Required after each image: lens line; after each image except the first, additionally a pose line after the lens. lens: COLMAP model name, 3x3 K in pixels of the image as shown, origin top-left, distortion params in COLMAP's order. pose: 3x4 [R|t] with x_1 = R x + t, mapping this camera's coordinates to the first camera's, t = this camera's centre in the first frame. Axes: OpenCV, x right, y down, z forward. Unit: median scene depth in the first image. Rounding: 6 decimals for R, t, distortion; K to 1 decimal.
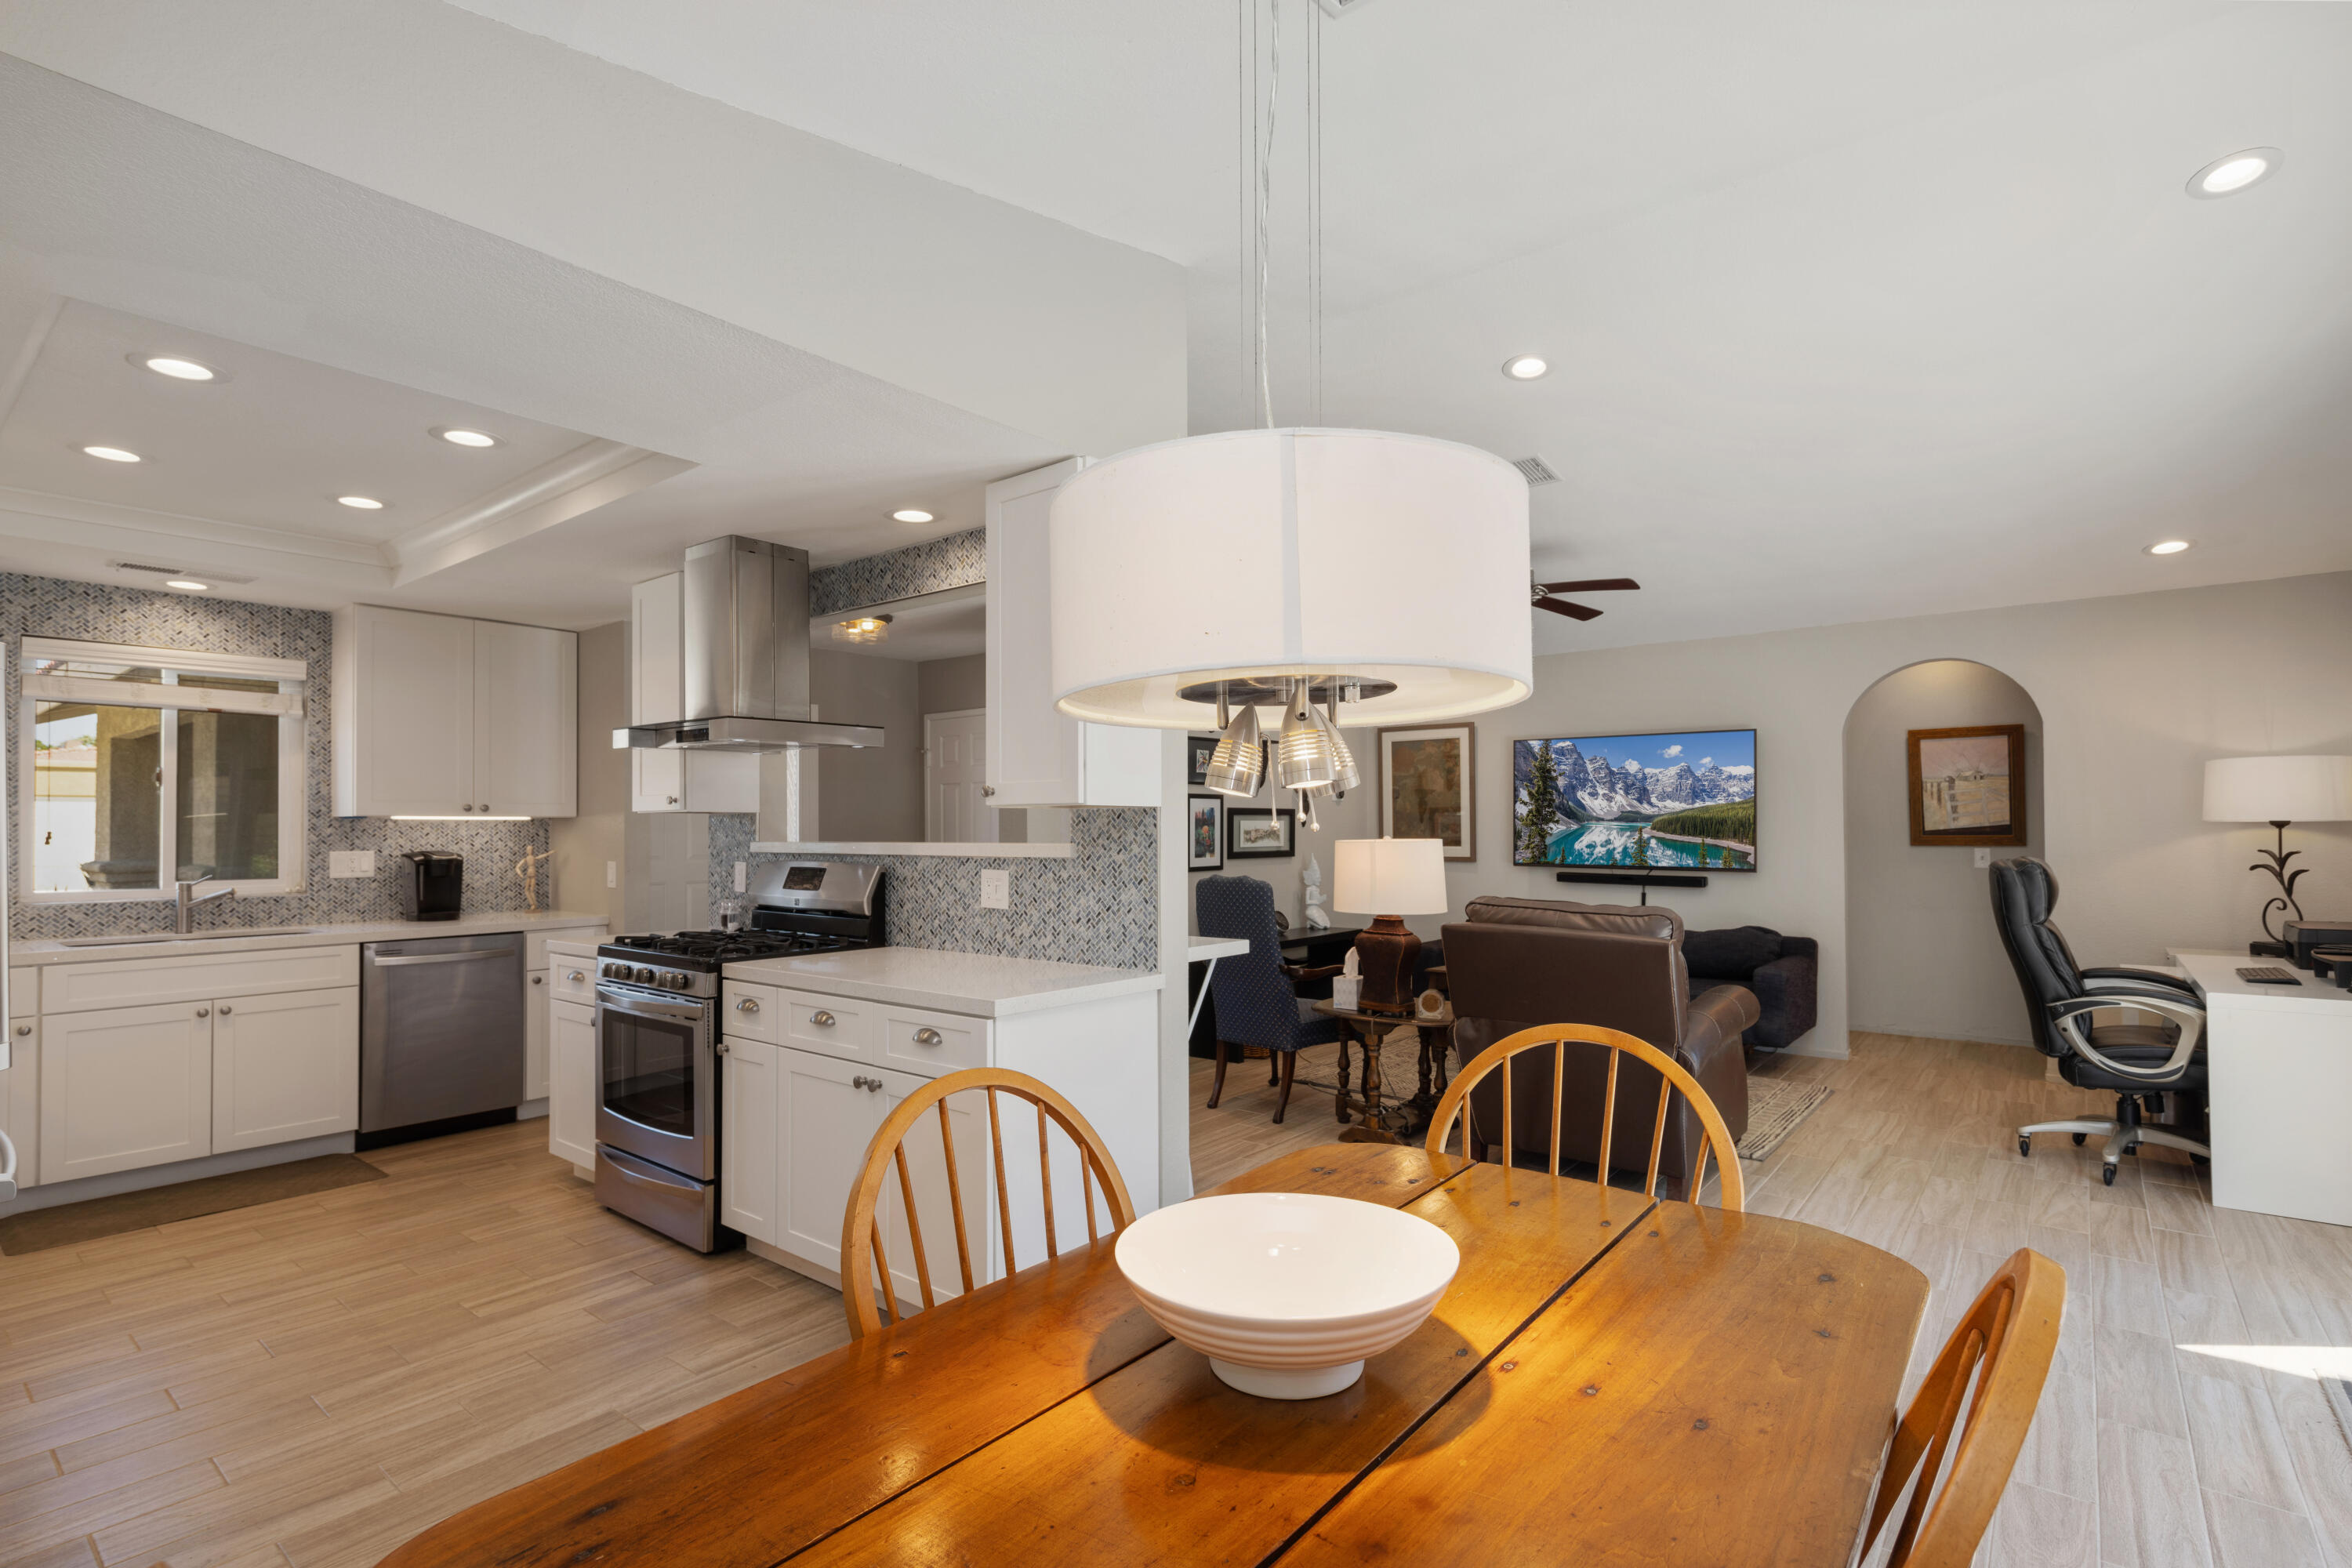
lens RADIAL K [[1118.1, 0, 1187.6], [0, 1118.1, 811.7], [0, 0, 1]] dist [0.000744, -0.001609]
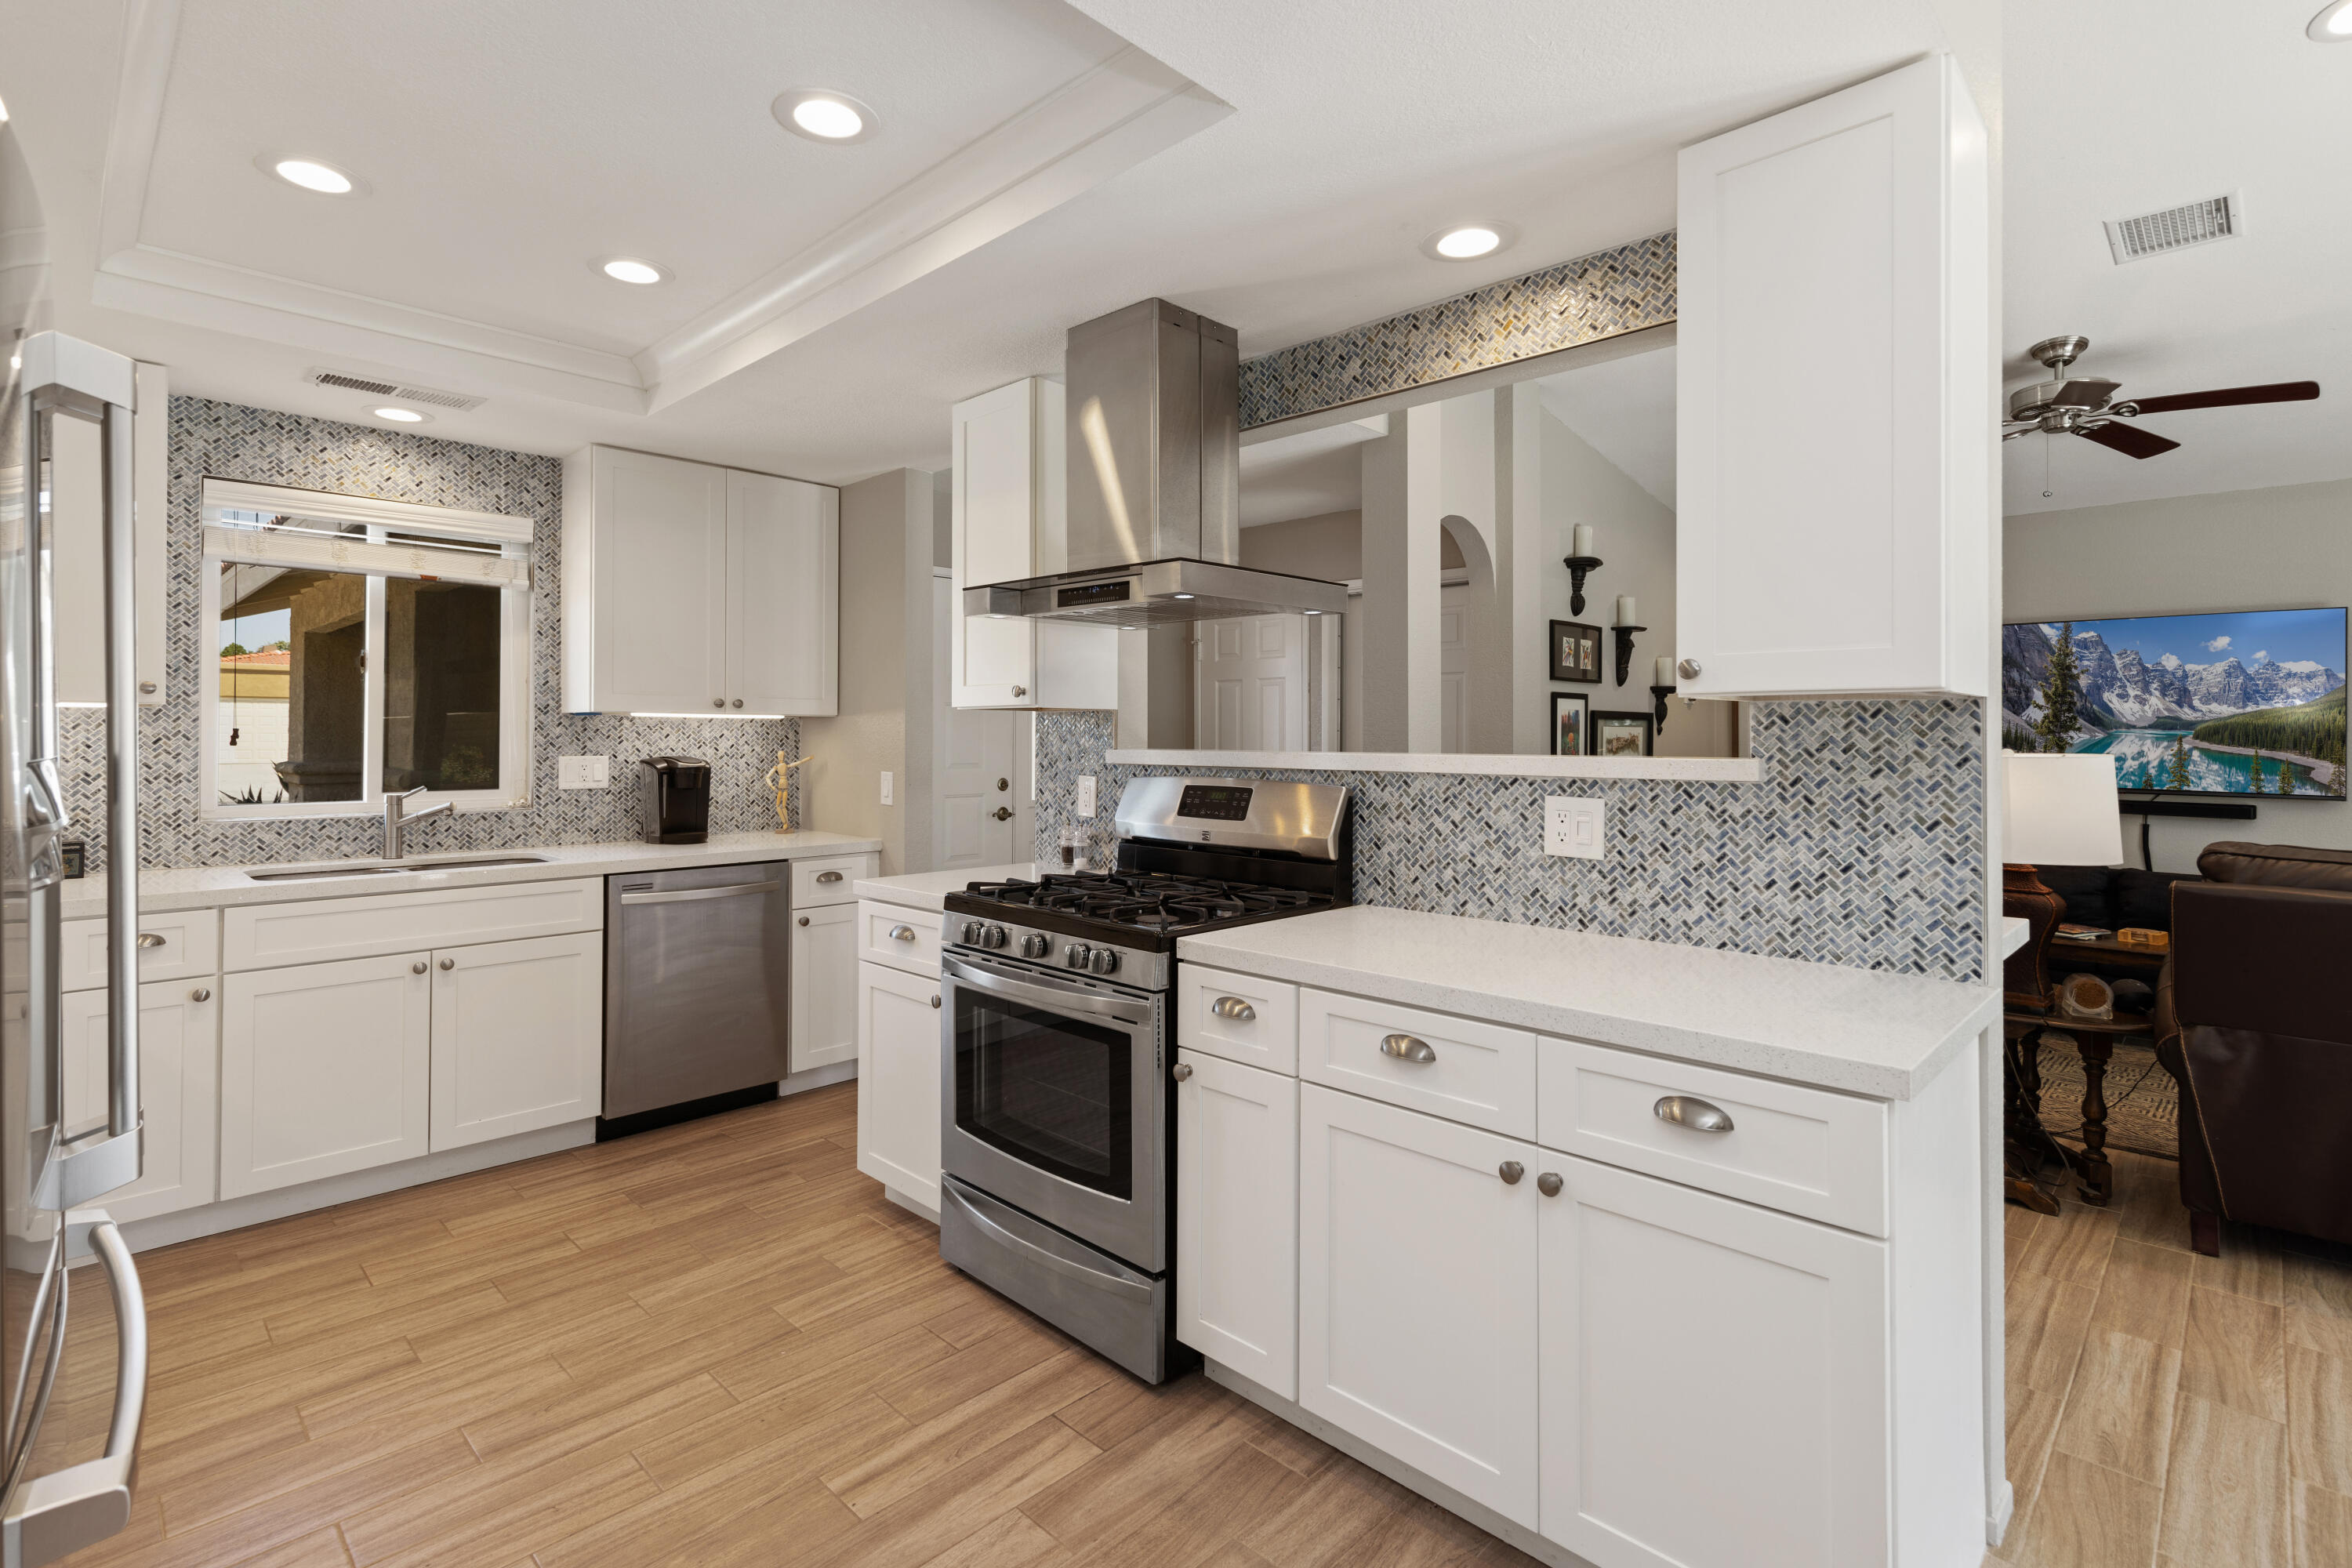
lens RADIAL K [[1111.2, 0, 1183.7], [0, 1111.2, 724.4], [0, 0, 1]] dist [0.001530, 0.000244]
pose [[0.995293, 0.006573, -0.096686, -0.268462], [-0.006098, 0.999968, 0.005214, 0.006420], [0.096717, -0.004600, 0.995301, 0.273954]]
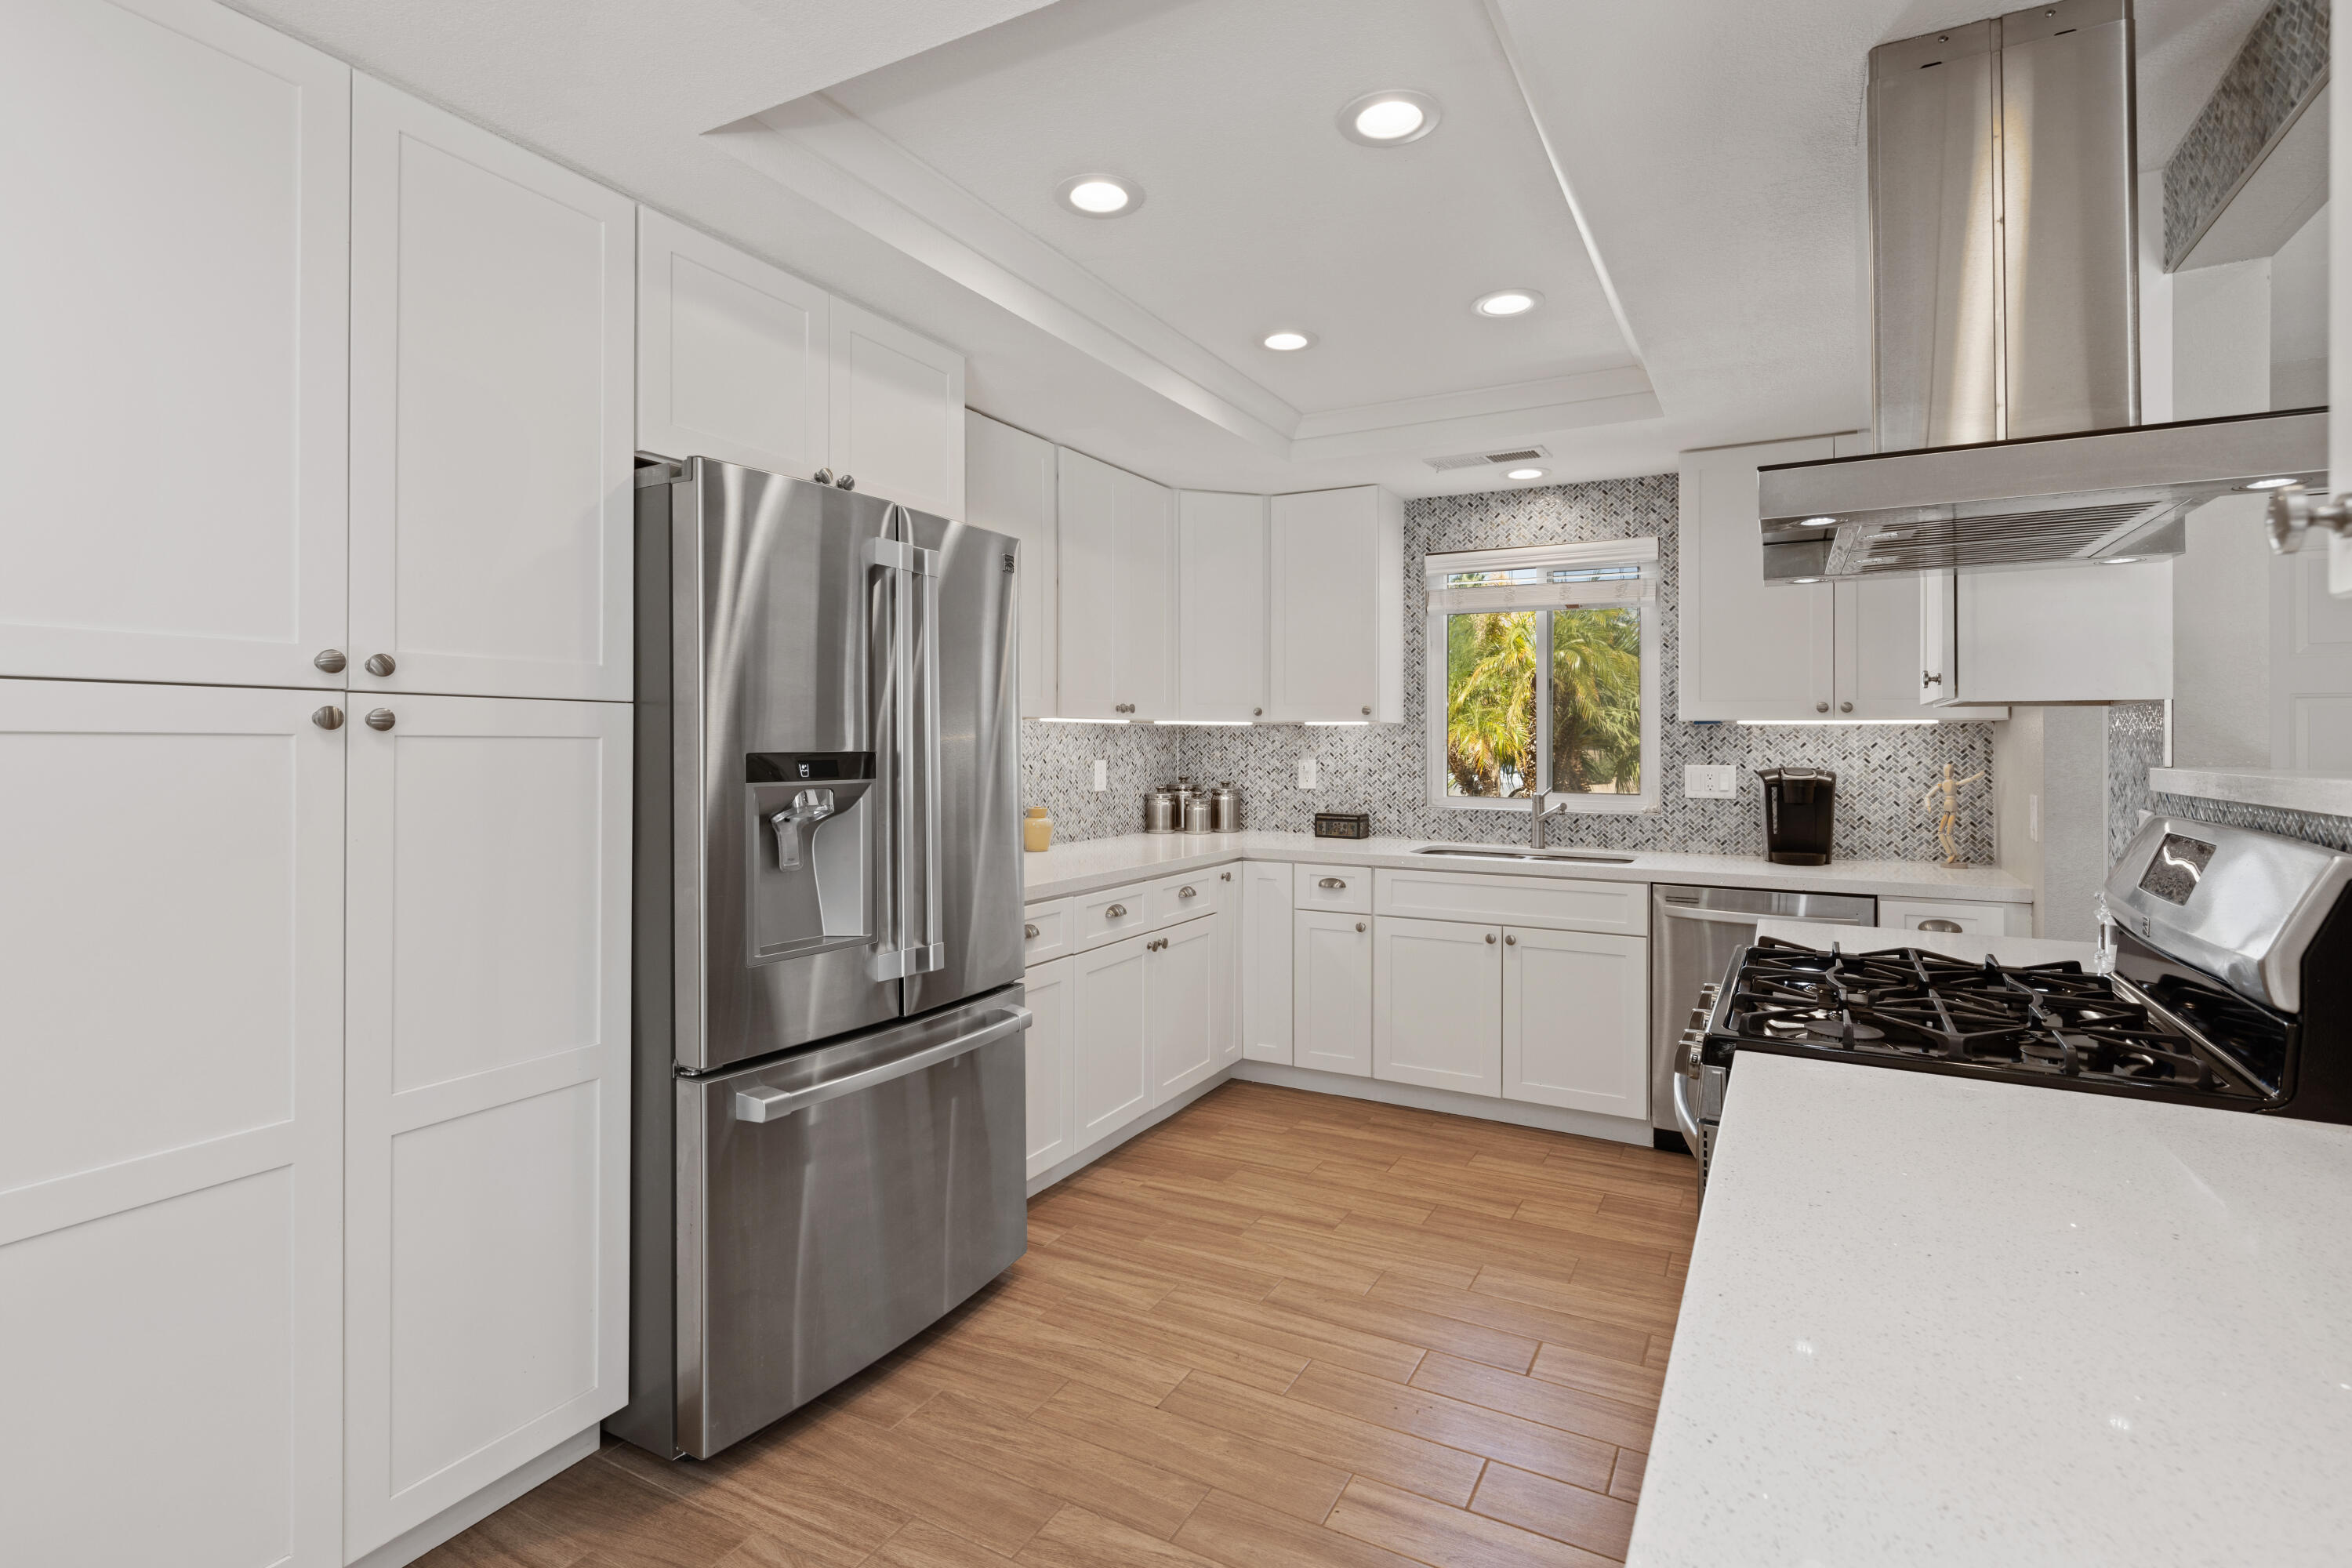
lens RADIAL K [[1122.4, 0, 1183.6], [0, 1122.4, 736.7], [0, 0, 1]] dist [0.000191, -0.000052]
pose [[0.172506, 0.001520, -0.985007, -0.024615], [0.010576, 0.999938, 0.003395, 0.009220], [0.984952, -0.011003, 0.172479, 0.550562]]
